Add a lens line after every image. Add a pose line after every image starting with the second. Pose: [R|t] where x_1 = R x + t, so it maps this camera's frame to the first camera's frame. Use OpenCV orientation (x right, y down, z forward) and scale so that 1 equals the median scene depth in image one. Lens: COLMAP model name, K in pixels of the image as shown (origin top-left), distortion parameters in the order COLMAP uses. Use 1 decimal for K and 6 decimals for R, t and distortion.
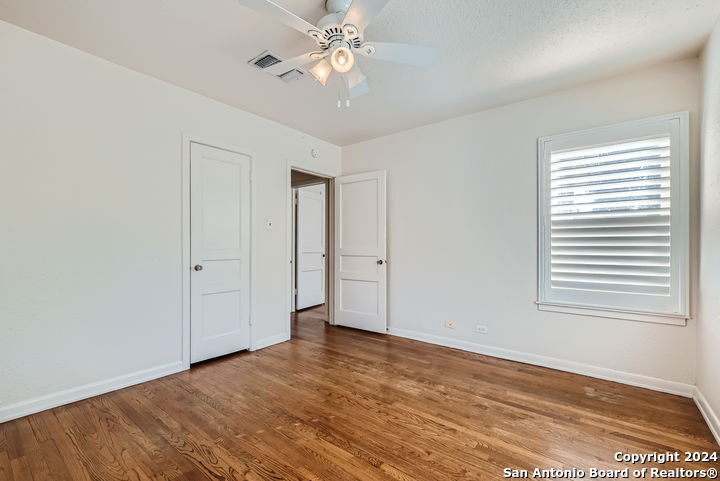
lens RADIAL K [[327.3, 0, 355.3], [0, 327.3, 247.5], [0, 0, 1]] dist [0.000811, 0.000089]
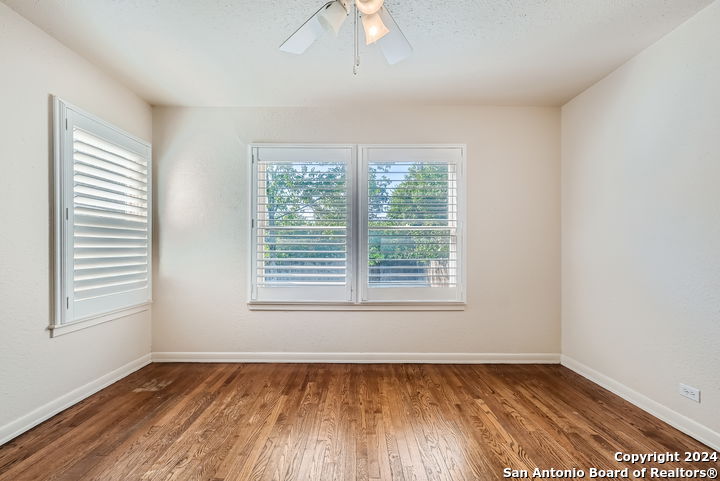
lens RADIAL K [[327.3, 0, 355.3], [0, 327.3, 247.5], [0, 0, 1]] dist [0.000811, 0.000089]
pose [[-0.633017, 0.000784, 0.774138, -0.459043], [-0.002451, 0.999992, -0.003017, -0.002546], [-0.774134, -0.003807, -0.633010, 1.072798]]
